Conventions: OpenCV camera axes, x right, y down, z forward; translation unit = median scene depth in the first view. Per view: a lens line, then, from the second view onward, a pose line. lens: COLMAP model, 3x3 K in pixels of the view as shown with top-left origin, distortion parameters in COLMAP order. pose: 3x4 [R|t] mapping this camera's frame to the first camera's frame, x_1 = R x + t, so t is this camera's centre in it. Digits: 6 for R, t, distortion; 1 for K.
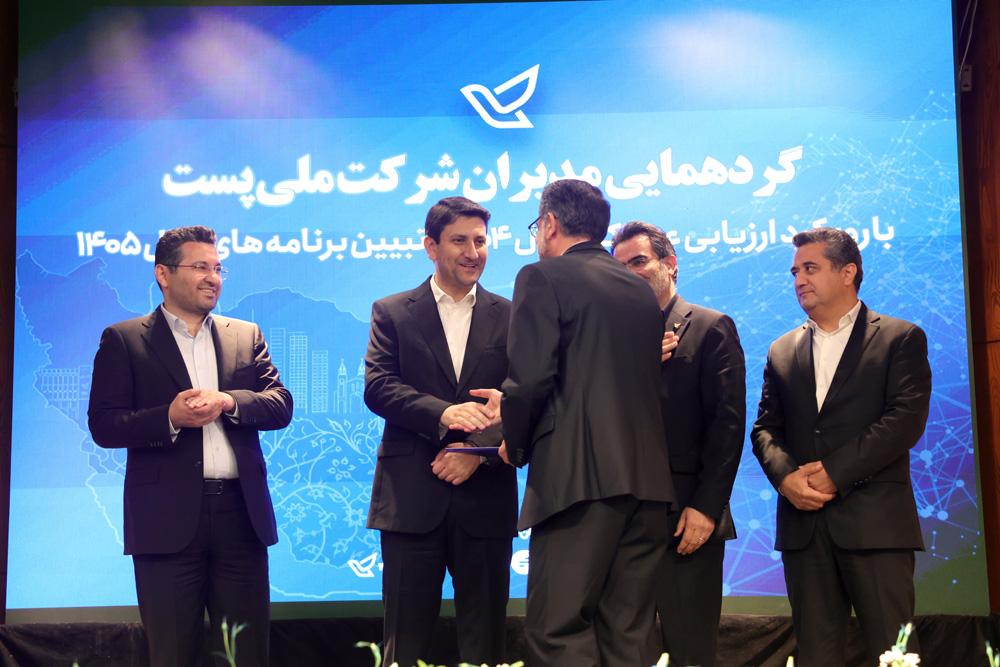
lens RADIAL K [[1955.1, 0, 481.1], [0, 1955.1, 329.8], [0, 0, 1]] dist [0.251641, 0.001432]
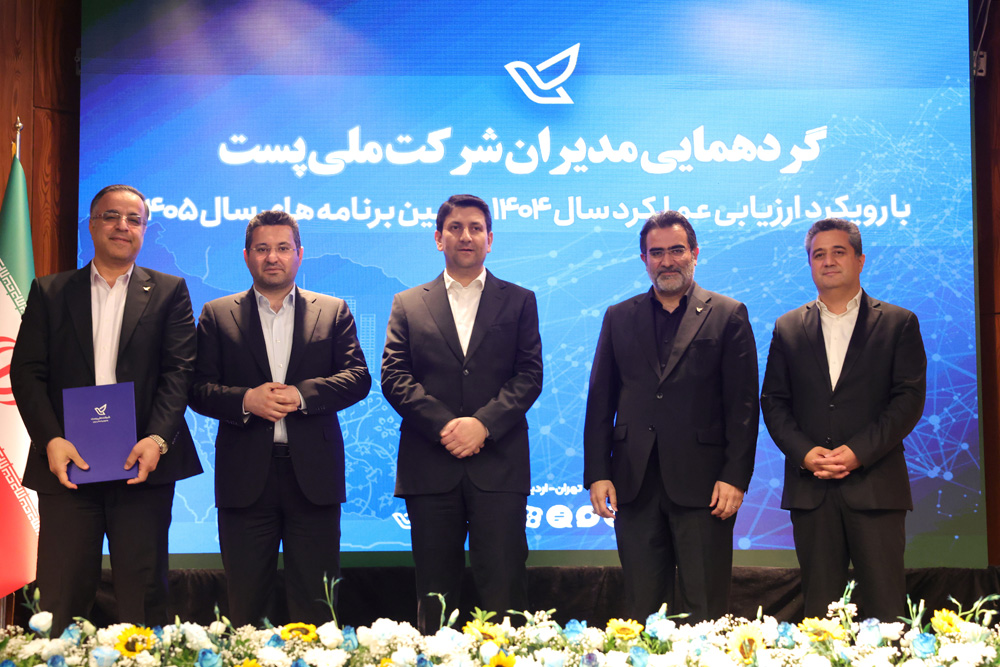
lens RADIAL K [[2356.5, 0, 571.1], [0, 2356.5, 285.2], [0, 0, 1]] dist [0.260324, -0.174362]
pose [[0.999631, 0.012394, 0.024160, -0.003939], [-0.013128, 0.999451, 0.030433, -0.044873], [-0.023770, -0.030739, 0.999245, -0.268975]]
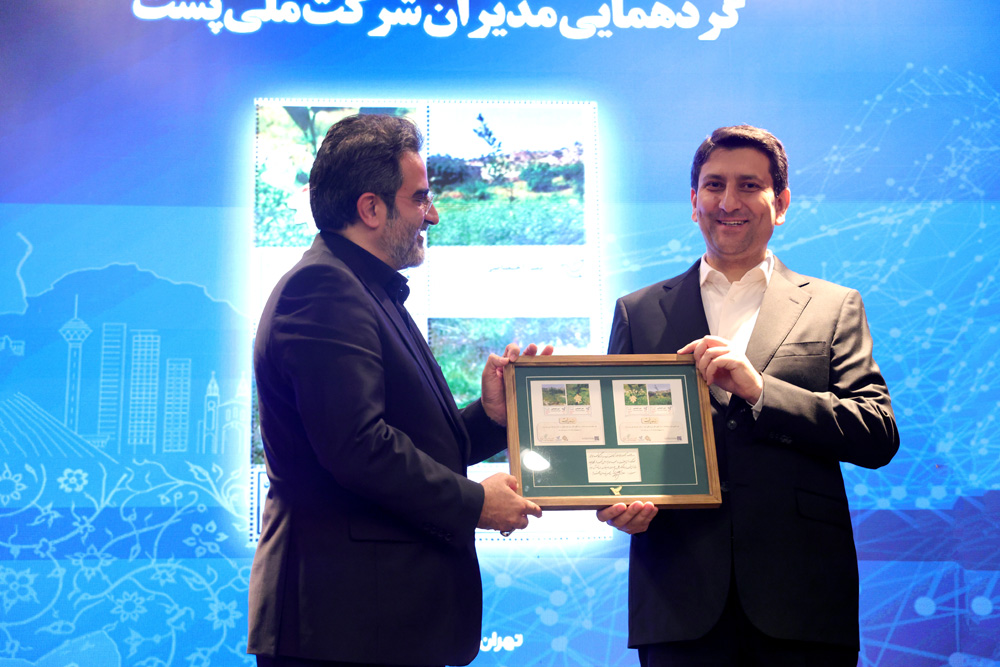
lens RADIAL K [[1880.3, 0, 499.5], [0, 1880.3, 336.0], [0, 0, 1]] dist [0.261091, -0.076171]
pose [[0.997161, 0.026947, 0.070313, -0.019790], [-0.021682, 0.996978, -0.074598, 0.047971], [-0.072111, 0.072862, 0.994732, 0.357128]]
